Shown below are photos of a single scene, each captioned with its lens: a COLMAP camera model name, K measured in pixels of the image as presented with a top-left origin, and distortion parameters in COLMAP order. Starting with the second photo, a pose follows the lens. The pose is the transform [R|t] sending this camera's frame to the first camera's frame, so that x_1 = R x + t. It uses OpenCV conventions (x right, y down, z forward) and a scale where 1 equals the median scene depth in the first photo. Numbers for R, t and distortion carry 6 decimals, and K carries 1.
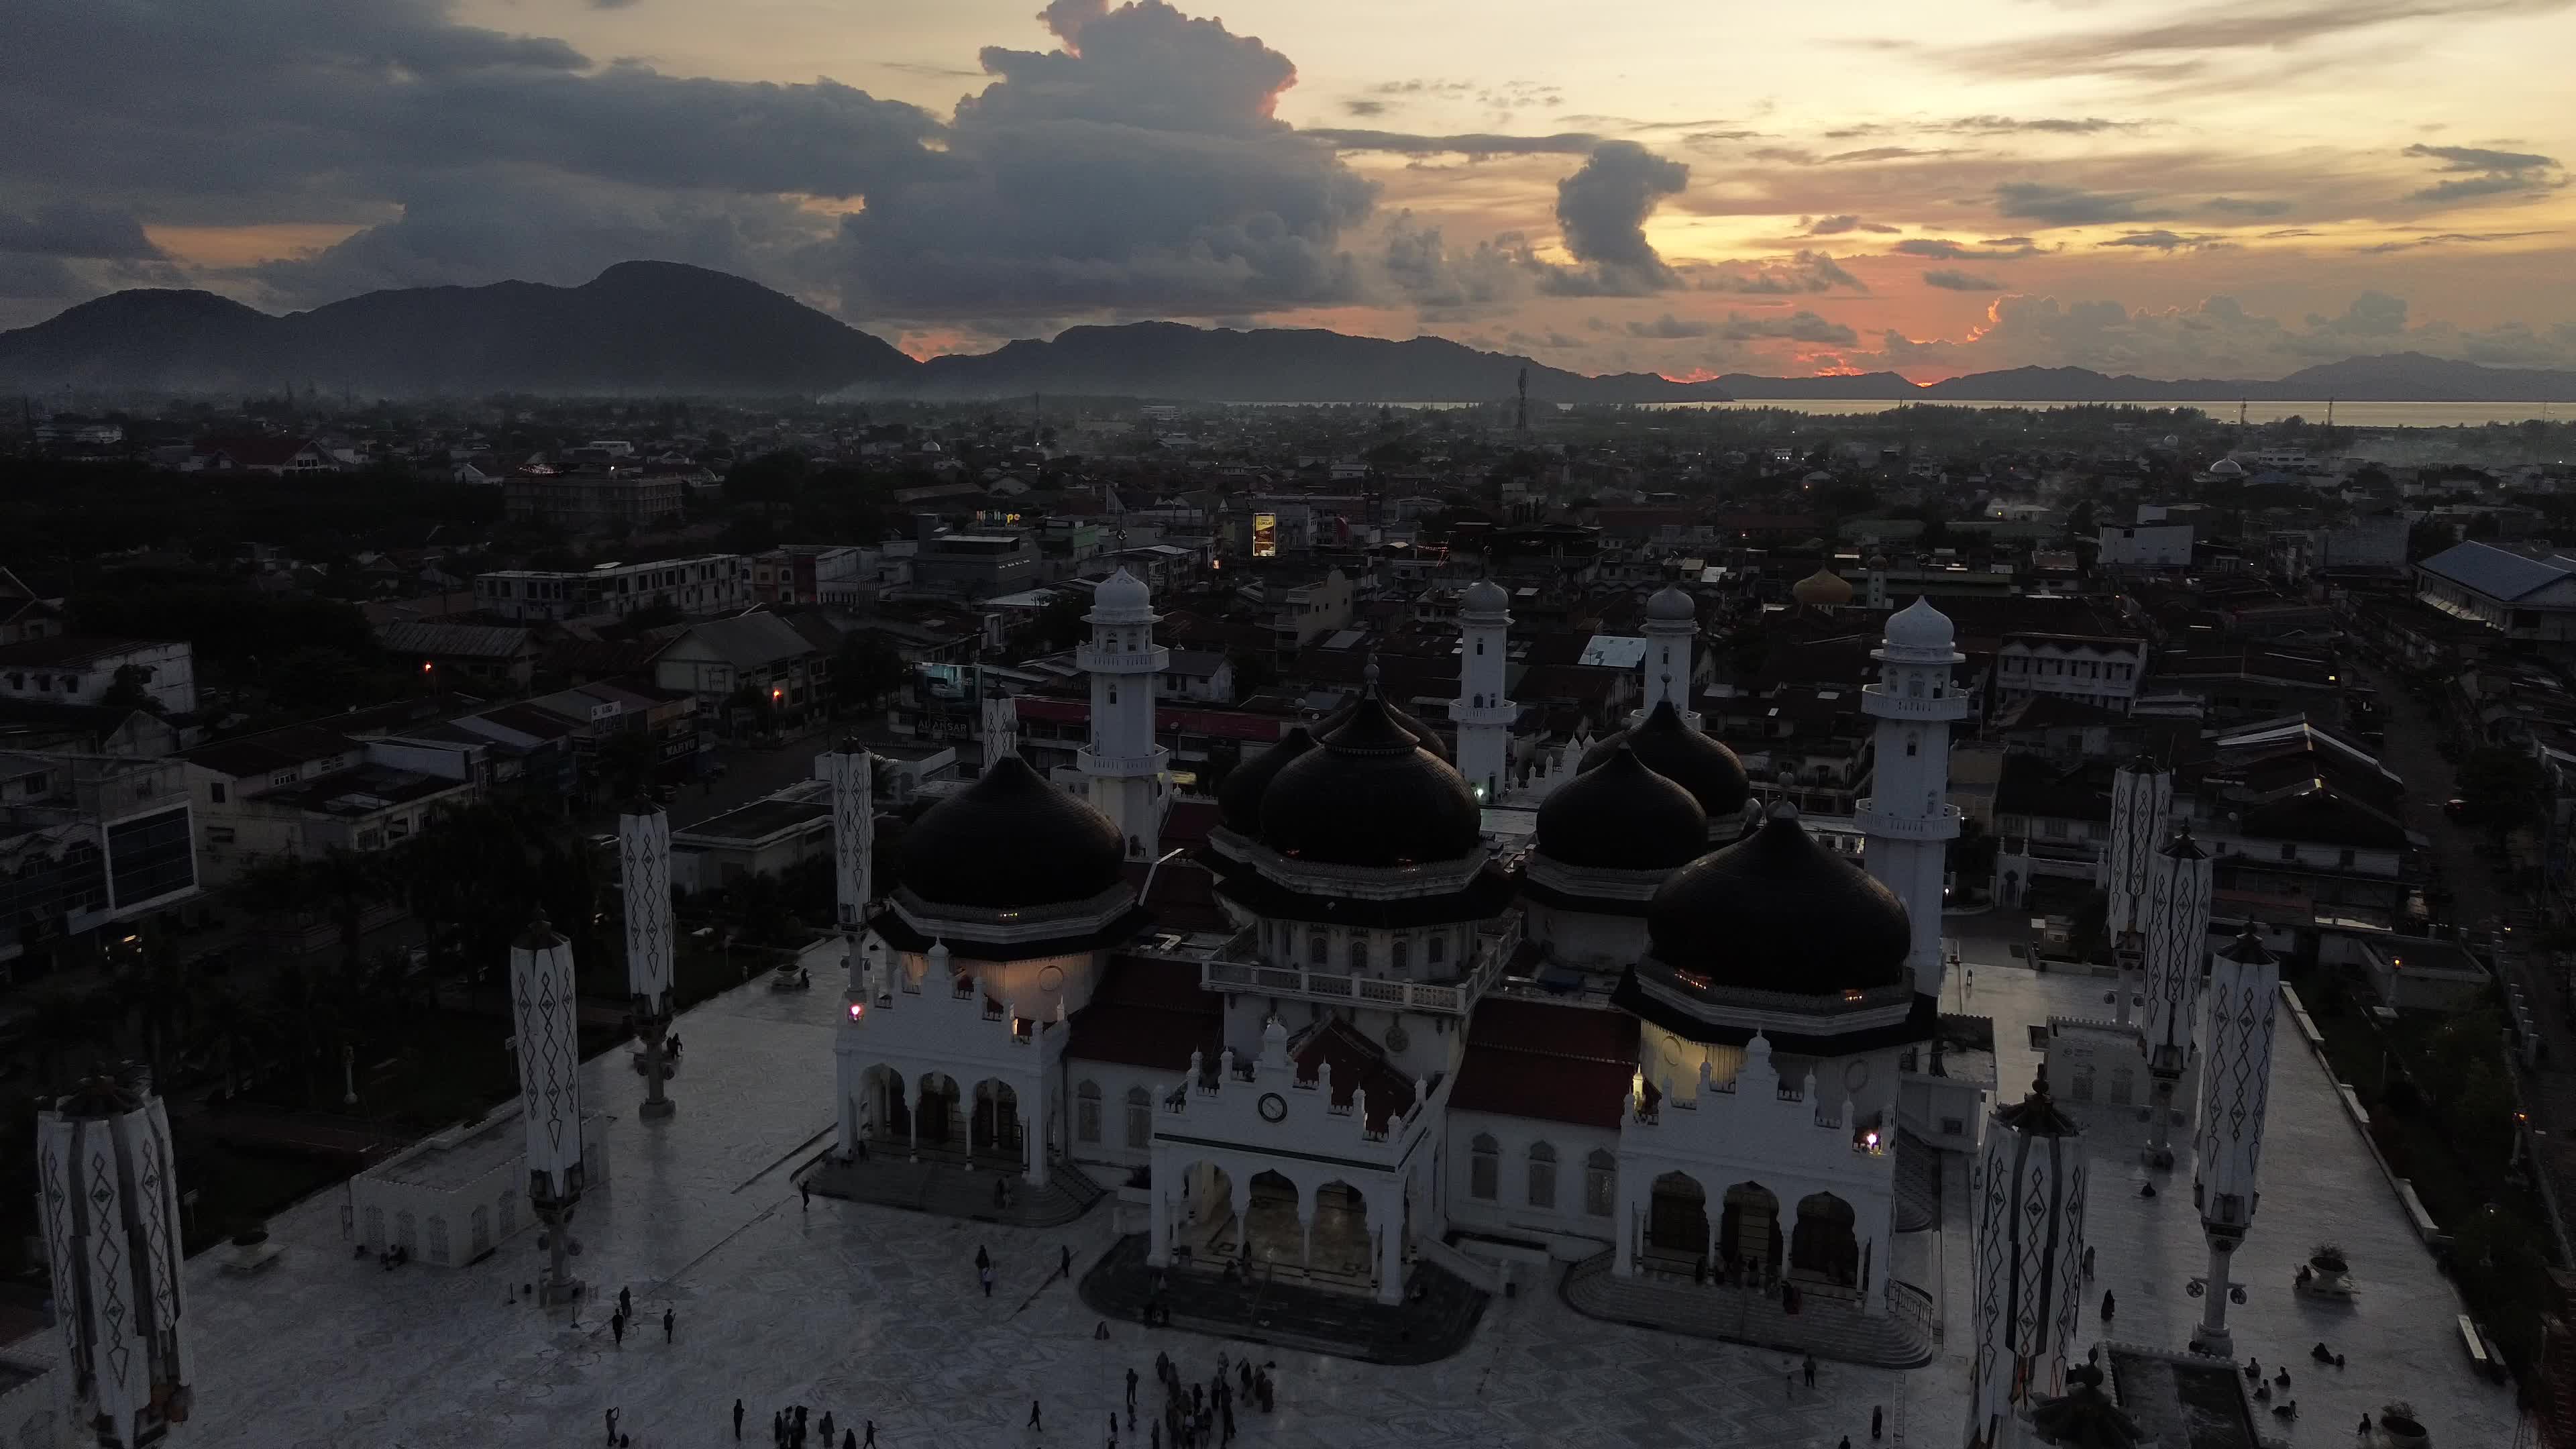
lens RADIAL K [[1901.1, 0, 1286.5], [0, 1901.1, 720.2], [0, 0, 1]] dist [0.076021, -0.076764]
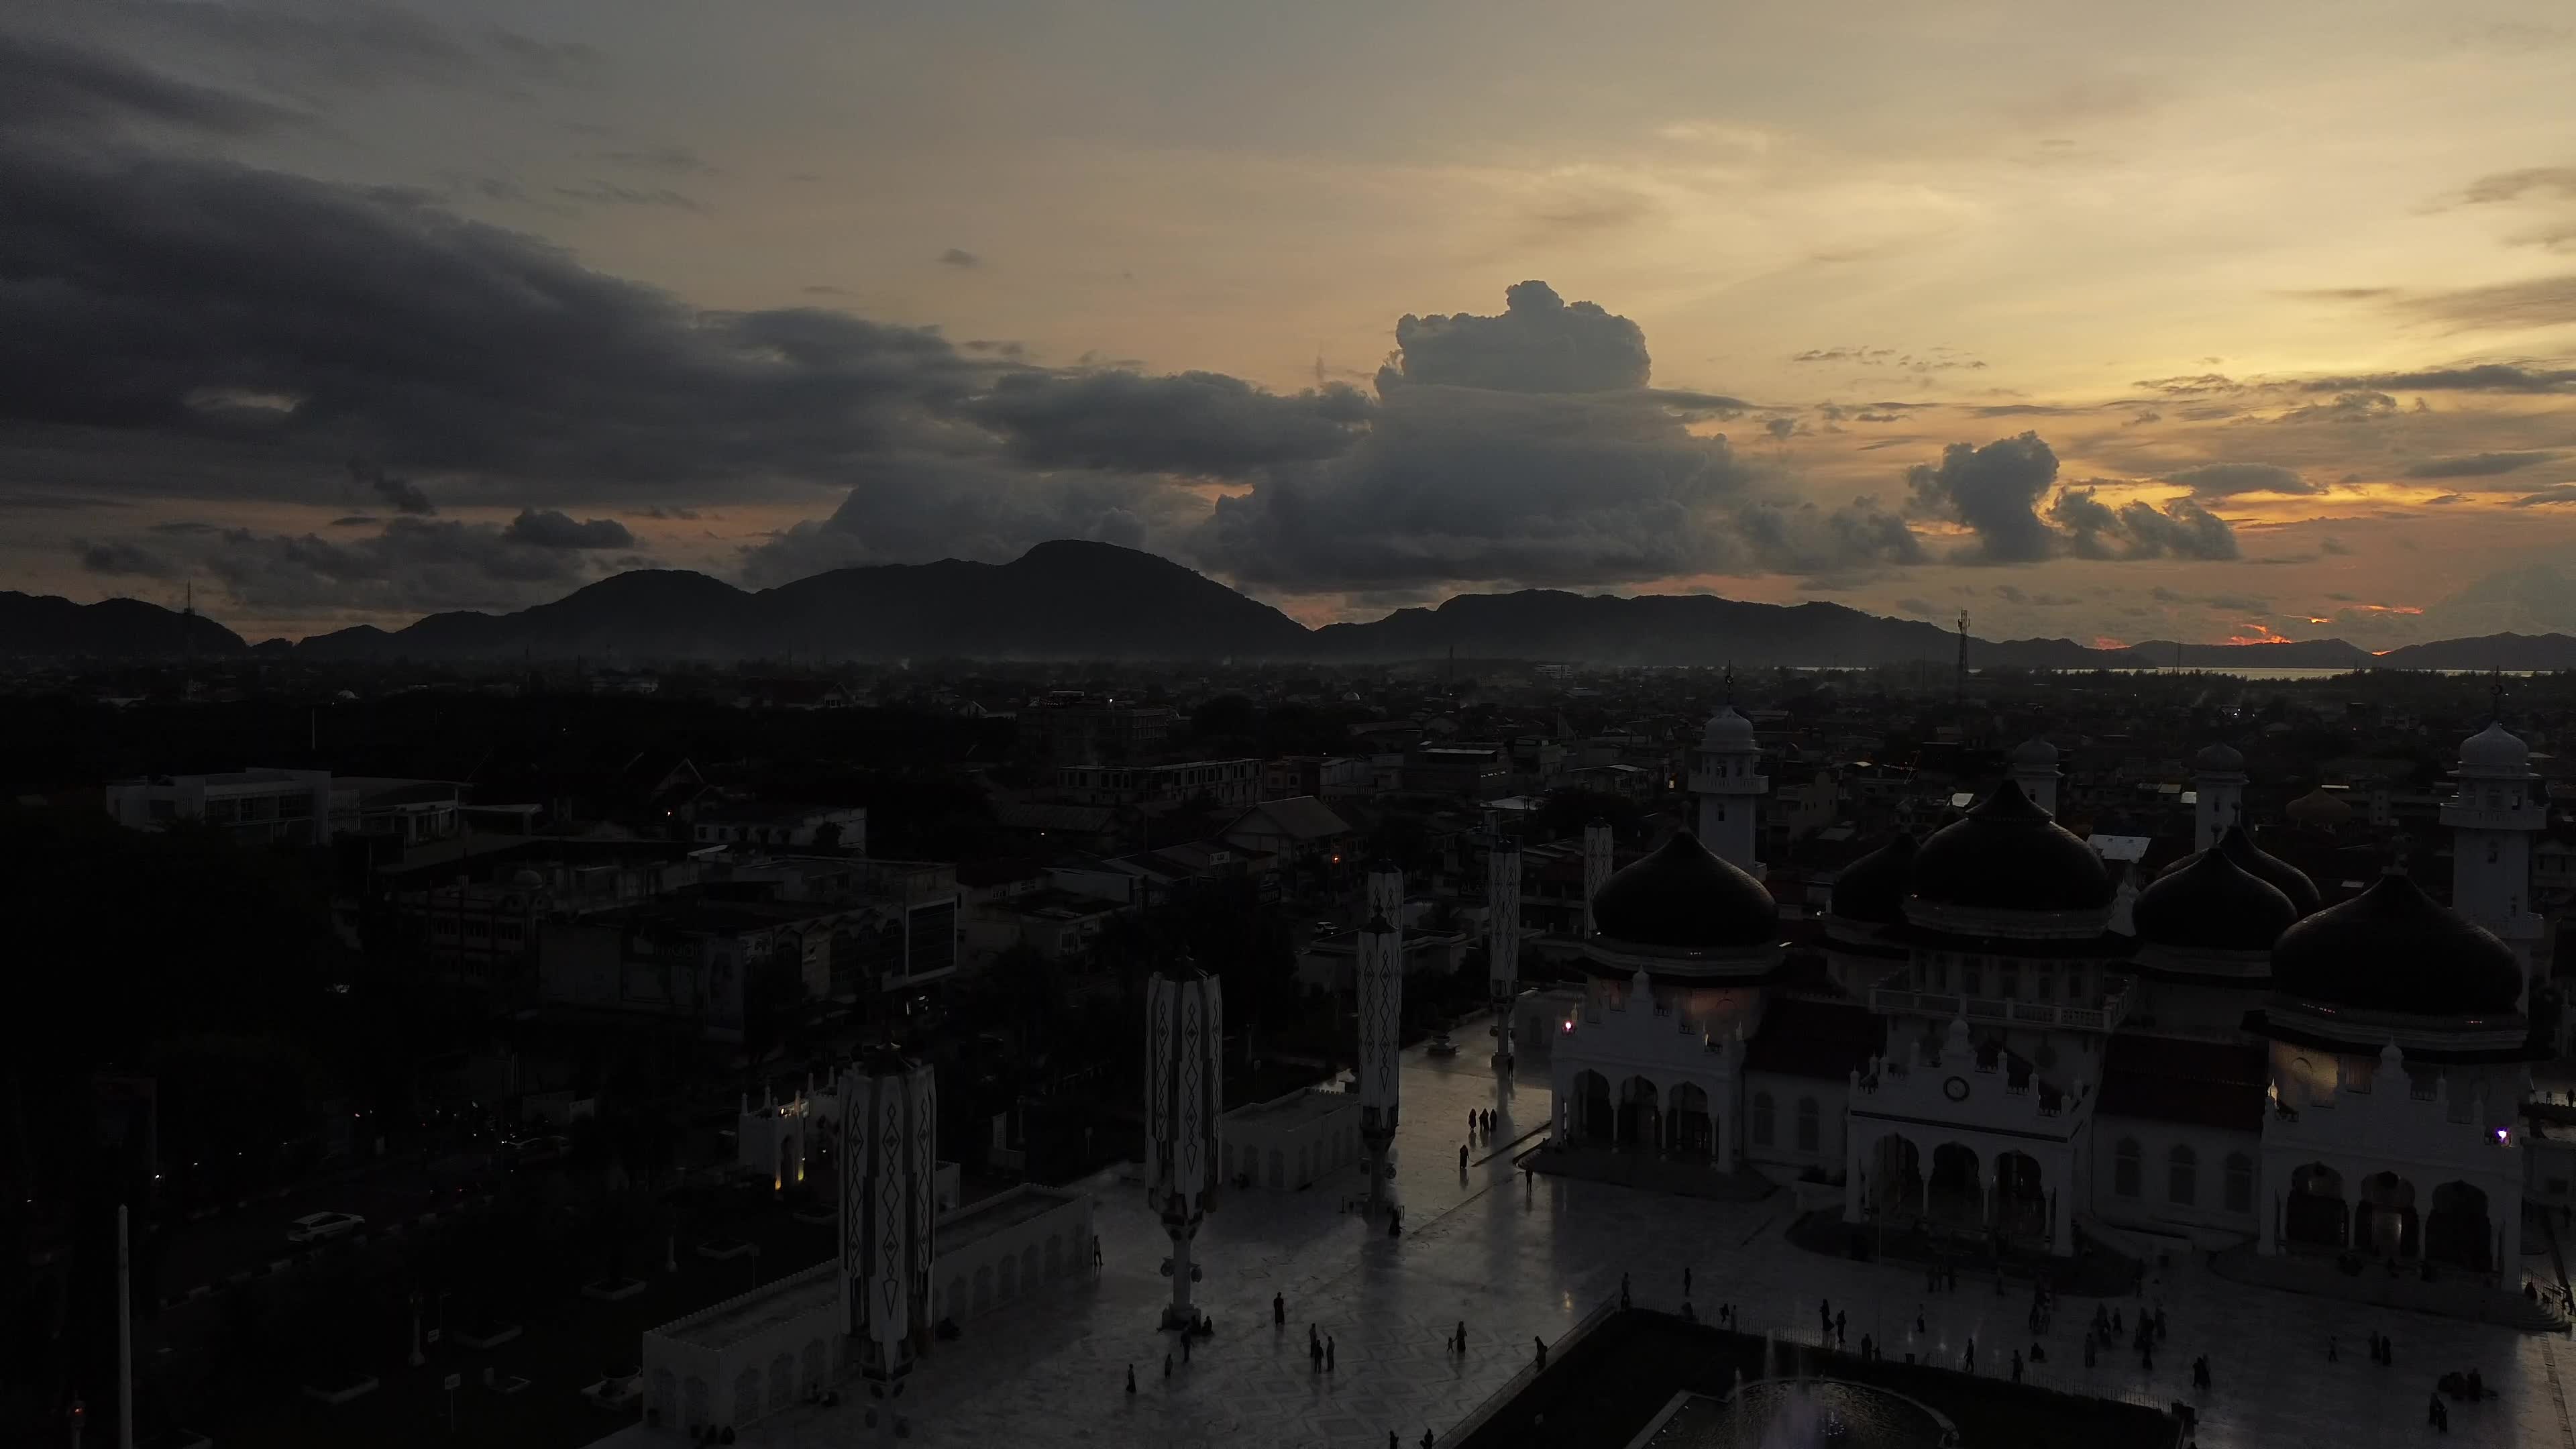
lens RADIAL K [[1897.2, 0, 1288.0], [0, 1897.2, 724.5], [0, 0, 1]] dist [0.079451, -0.085734]
pose [[0.980644, 0.007832, -0.195640, -0.093676], [-0.034228, 0.990671, -0.131906, 0.073115], [0.192782, 0.136049, 0.971764, -0.157026]]
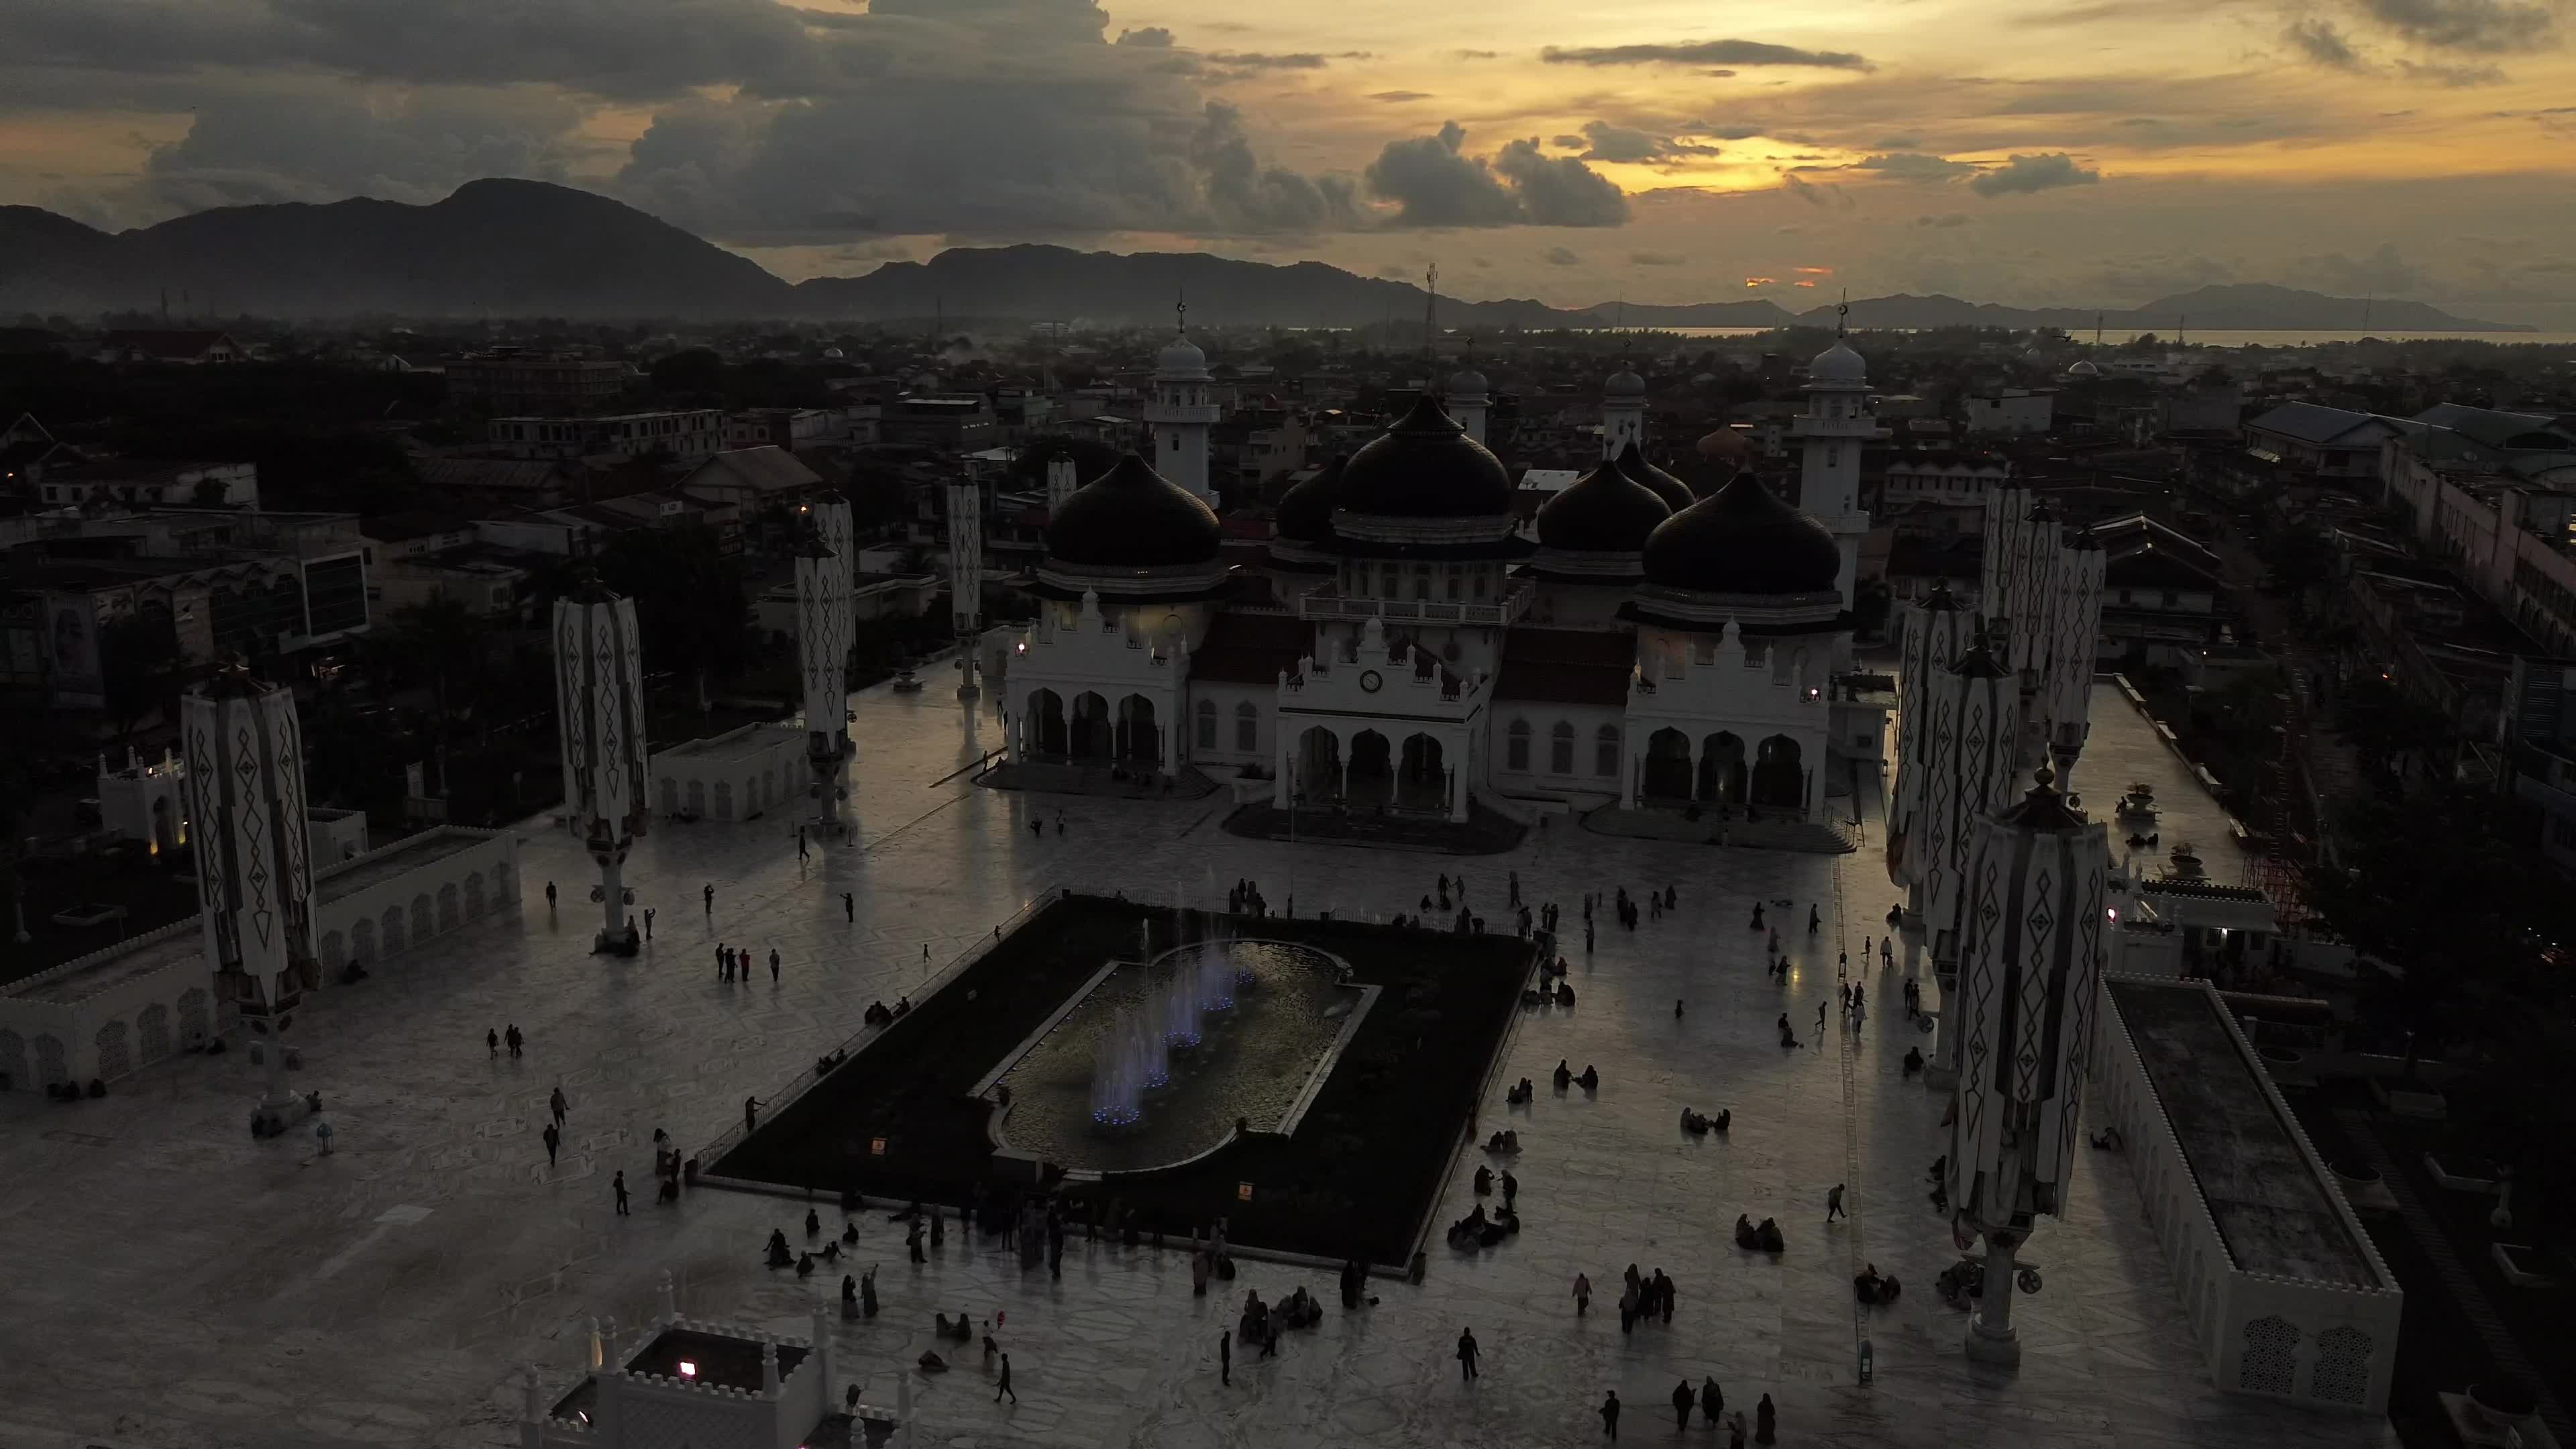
lens RADIAL K [[1901.1, 0, 1286.5], [0, 1901.1, 720.2], [0, 0, 1]] dist [0.076021, -0.076764]
pose [[0.998110, -0.010939, 0.060464, -0.072384], [0.008717, 0.999281, 0.036897, 0.089112], [-0.060824, -0.036300, 0.997488, -0.158907]]
